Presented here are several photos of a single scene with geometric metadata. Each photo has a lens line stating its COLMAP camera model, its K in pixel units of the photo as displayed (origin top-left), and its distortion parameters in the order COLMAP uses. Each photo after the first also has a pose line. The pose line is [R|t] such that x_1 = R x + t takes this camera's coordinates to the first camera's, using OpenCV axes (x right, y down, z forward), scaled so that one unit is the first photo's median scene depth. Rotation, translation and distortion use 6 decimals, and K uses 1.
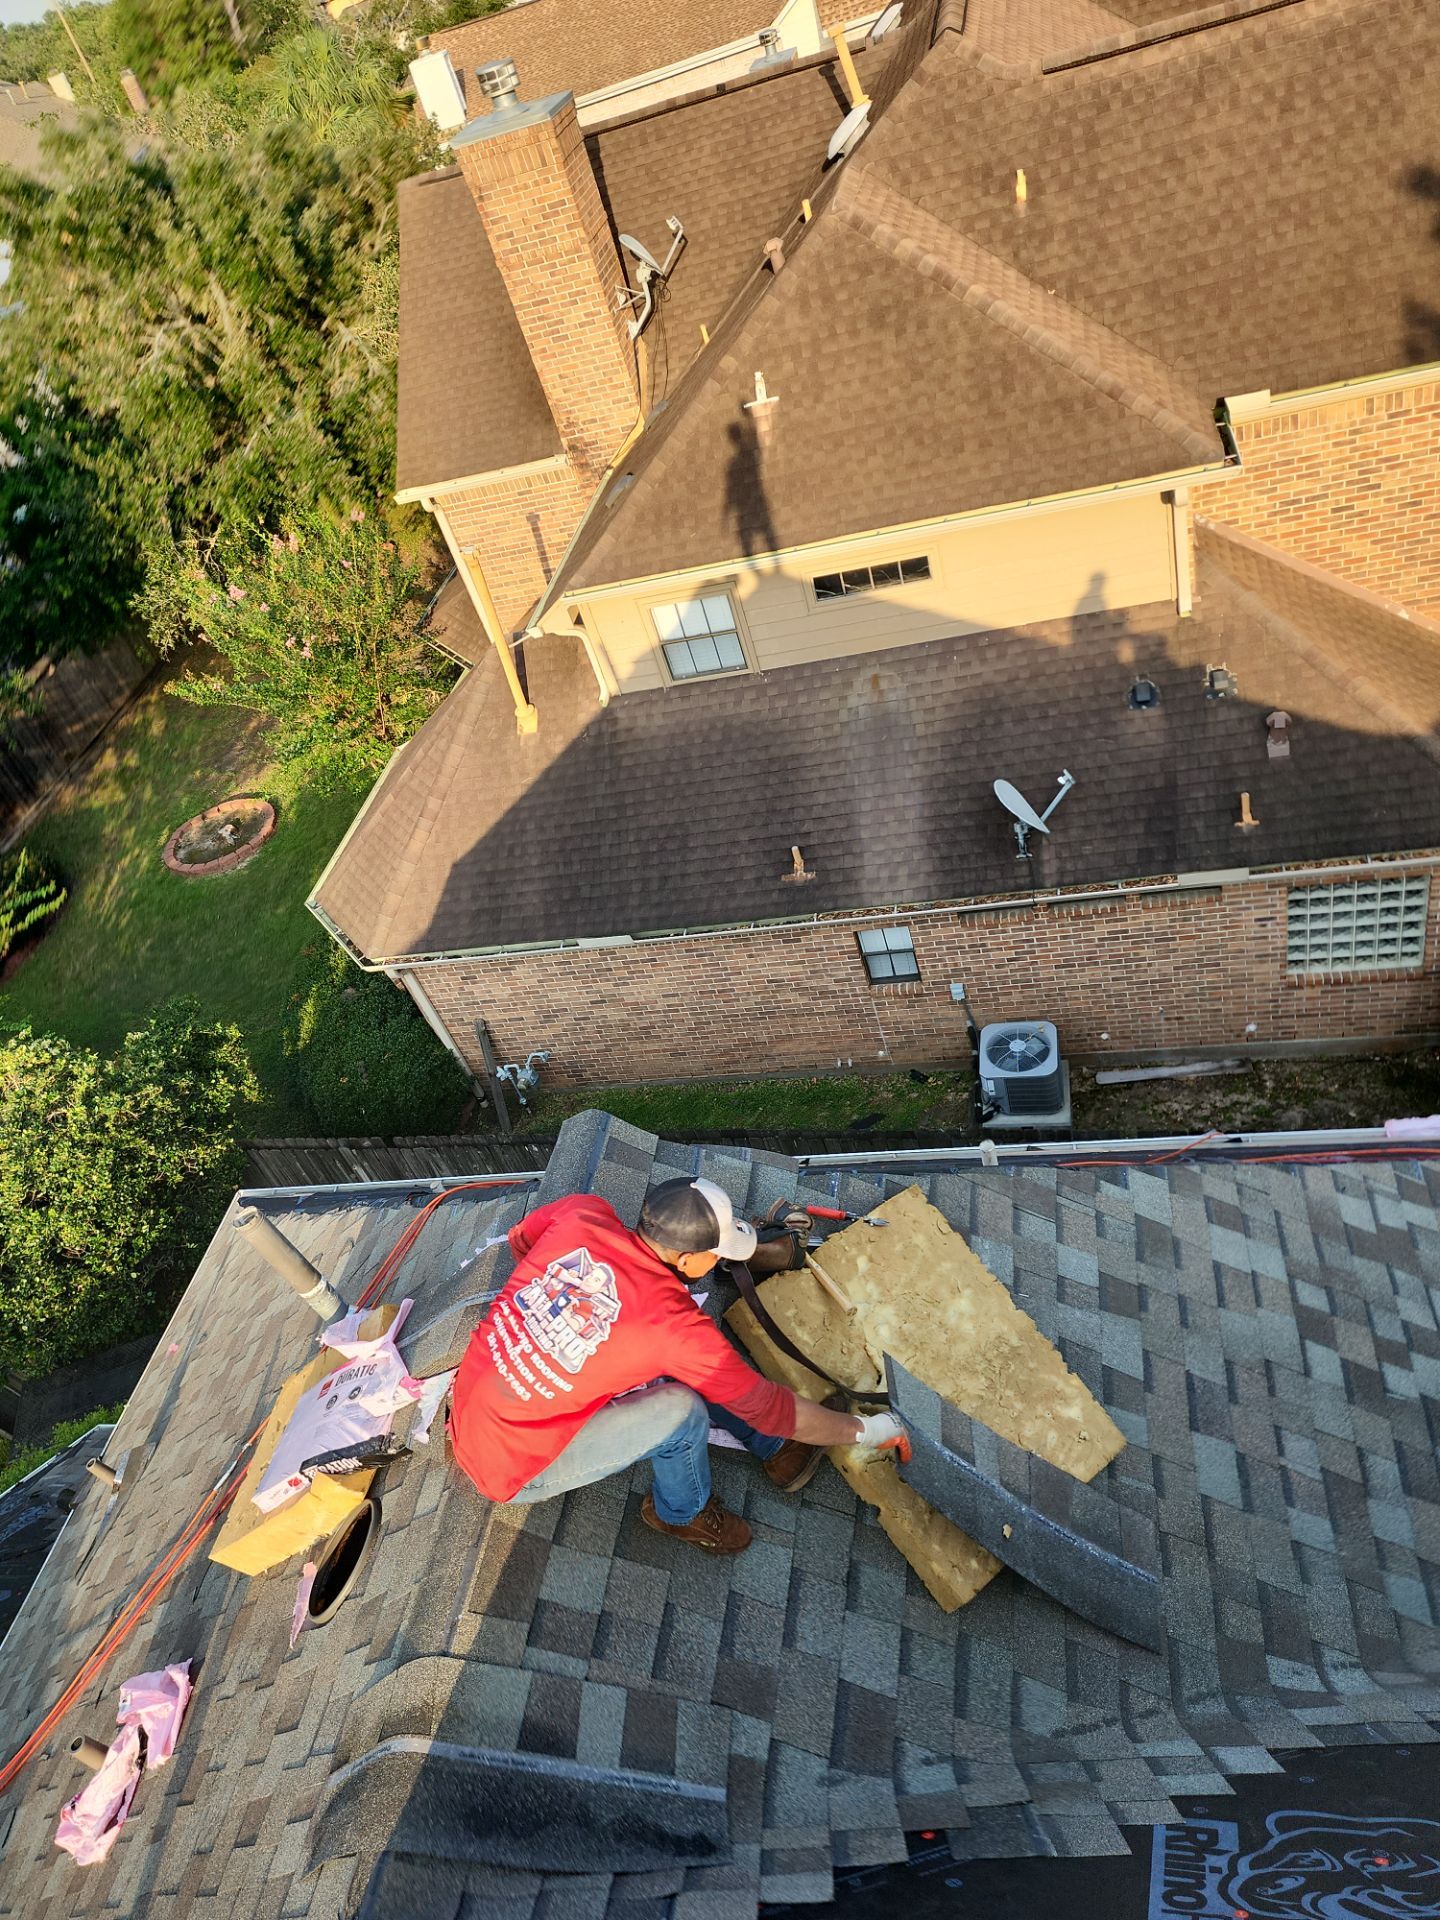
lens RADIAL K [[1273.8, 0, 720.7], [0, 1273.8, 1045.0], [0, 0, 1]] dist [0.007175, -0.020908]
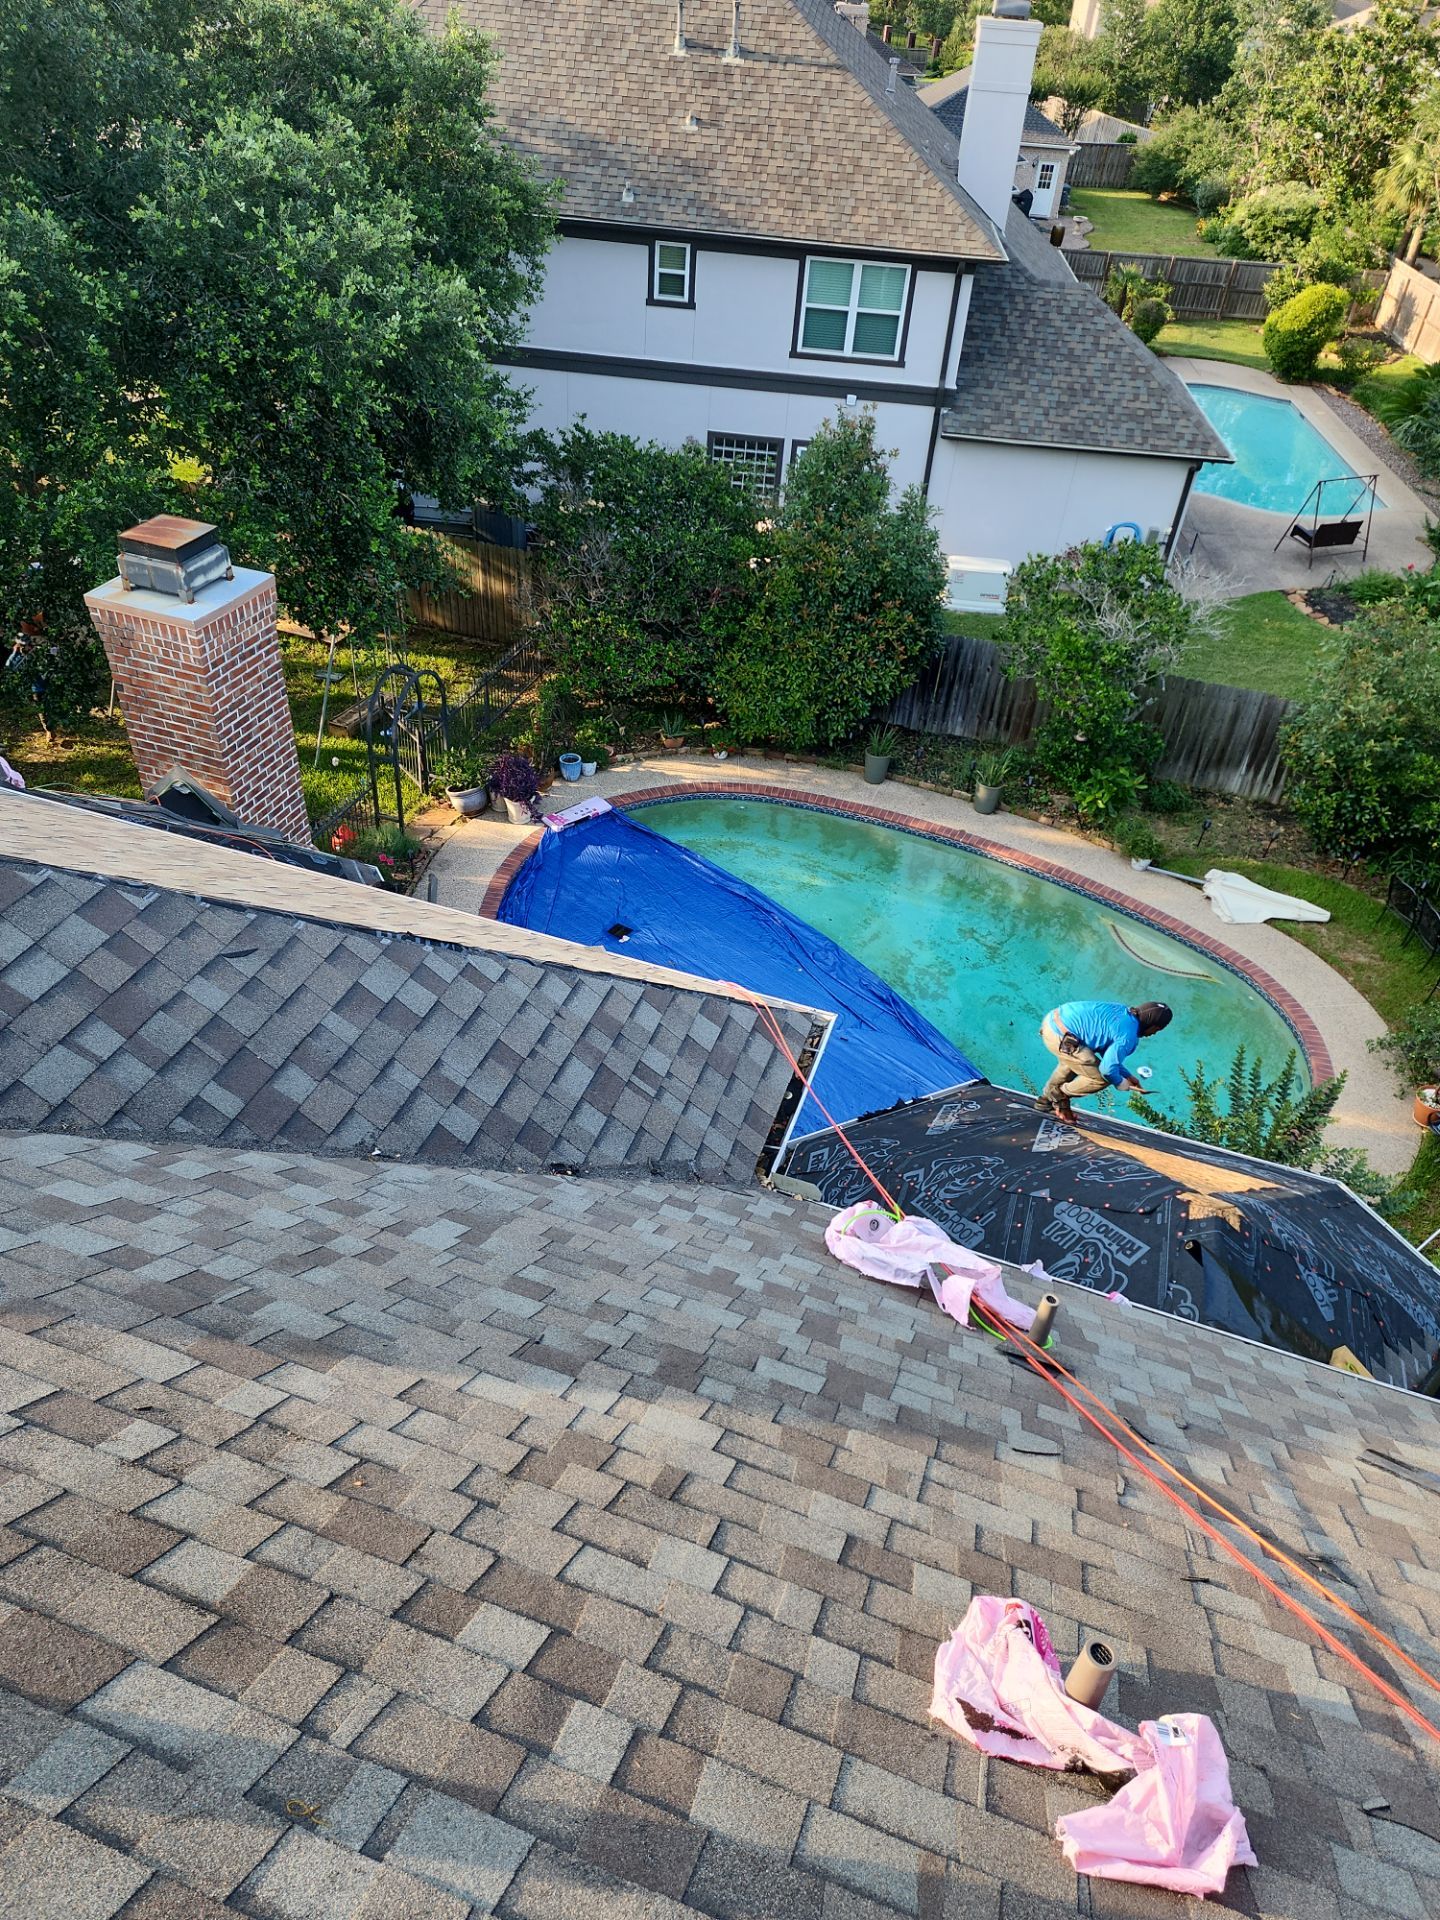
lens RADIAL K [[1254.3, 0, 703.8], [0, 1254.3, 960.1], [0, 0, 1]] dist [0.093858, -0.070510]
pose [[-0.212606, 0.770326, -0.601162, -0.246399], [-0.664278, 0.337252, 0.667080, 0.122993], [0.716613, 0.541164, 0.440009, 0.308003]]
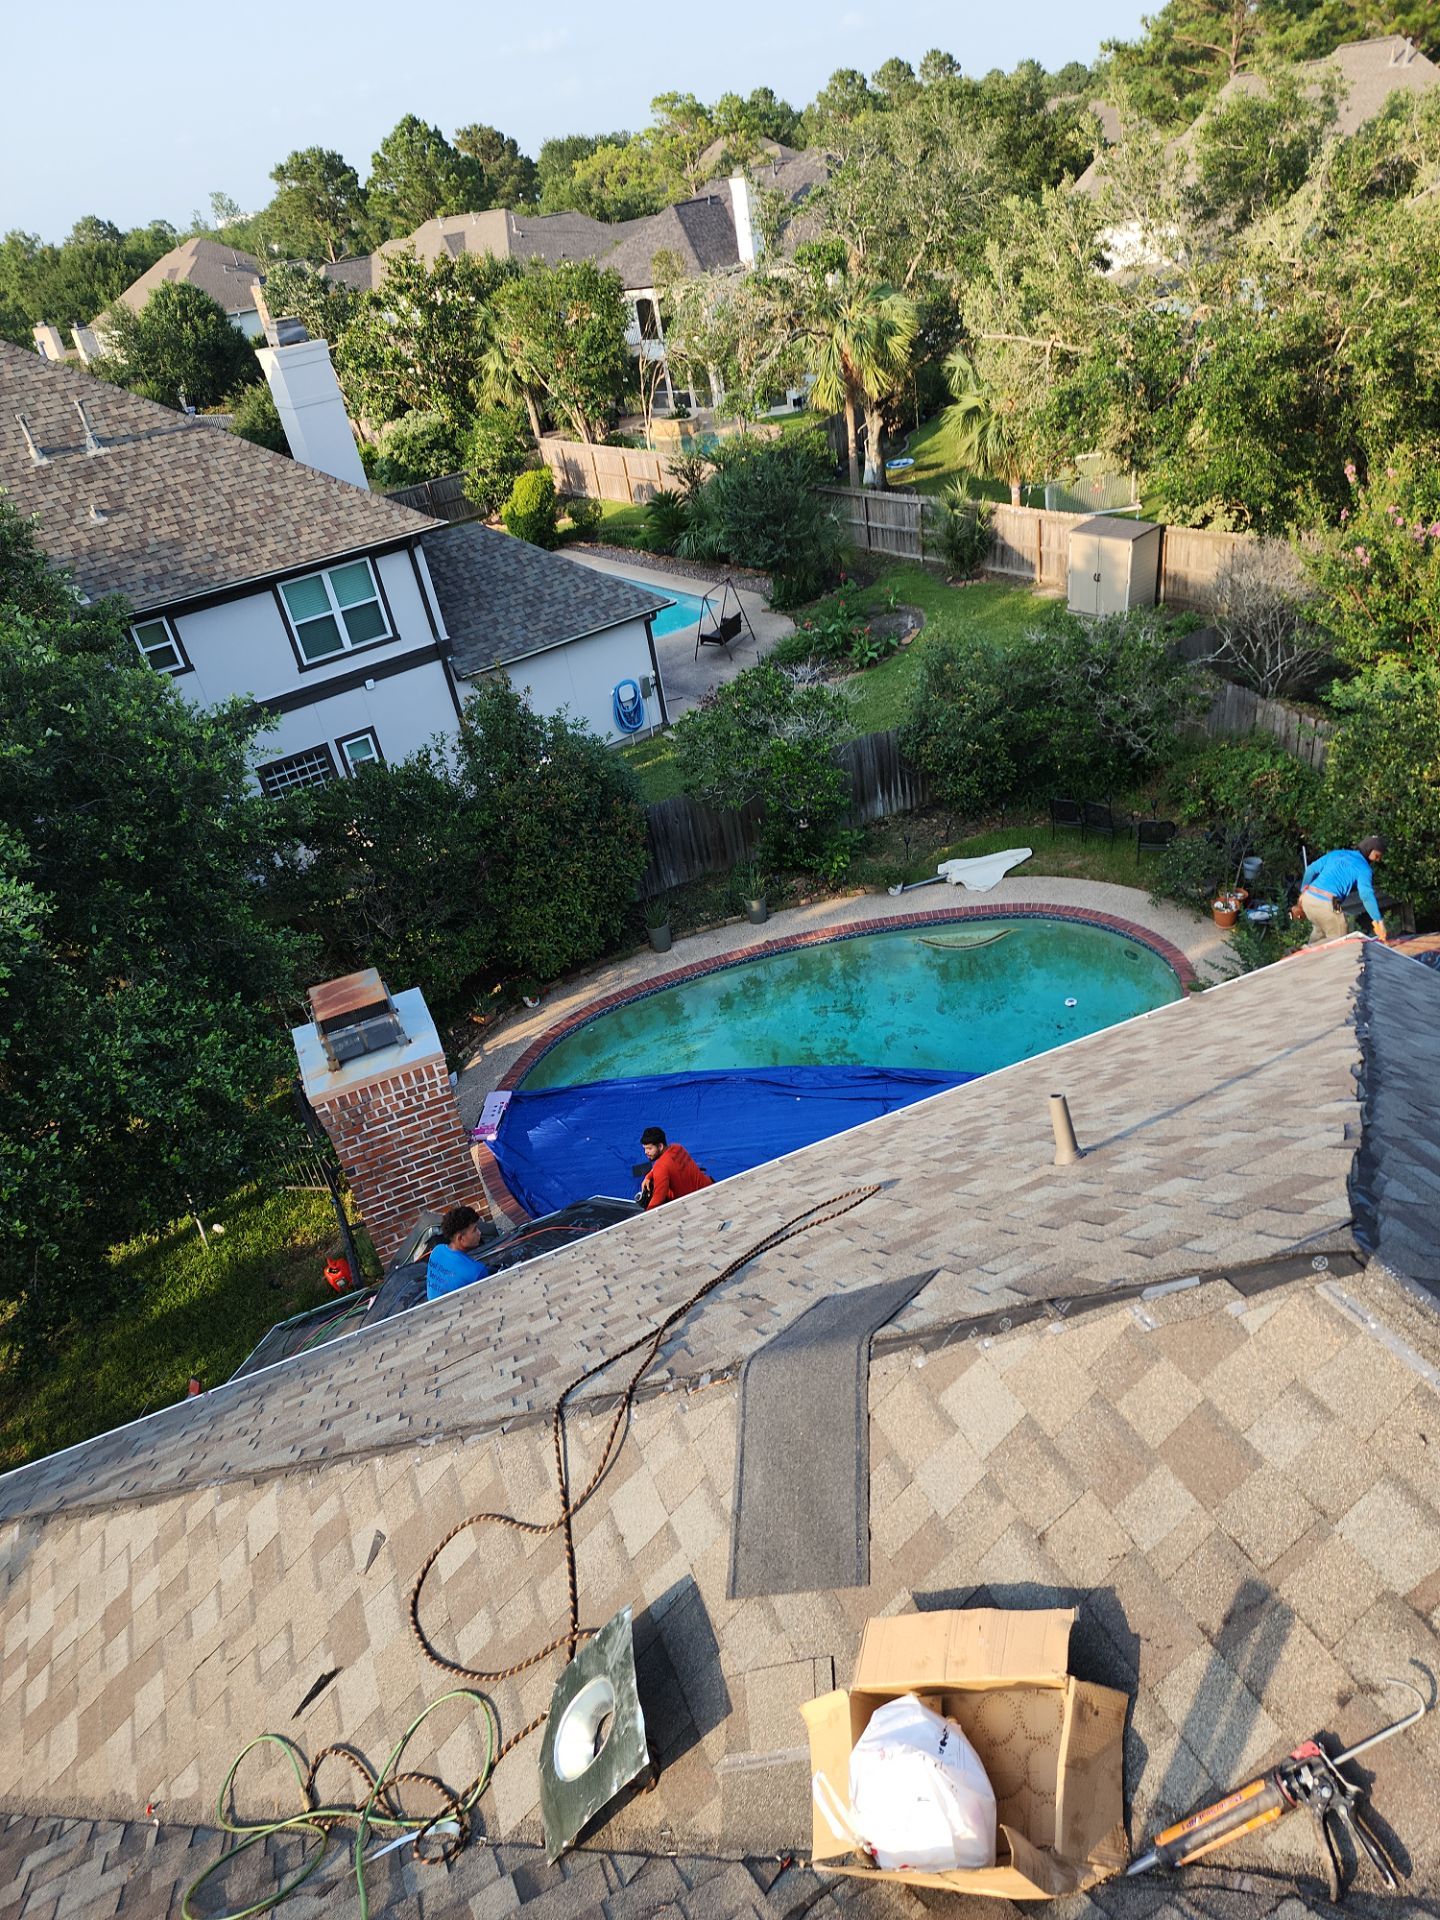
lens RADIAL K [[1236.8, 0, 751.1], [0, 1236.8, 995.3], [0, 0, 1]] dist [0.061938, -0.040624]
pose [[0.515956, 0.600230, -0.611157, -0.337944], [-0.549627, 0.779201, 0.301259, 0.928211], [0.657039, 0.180472, 0.731936, -0.786551]]
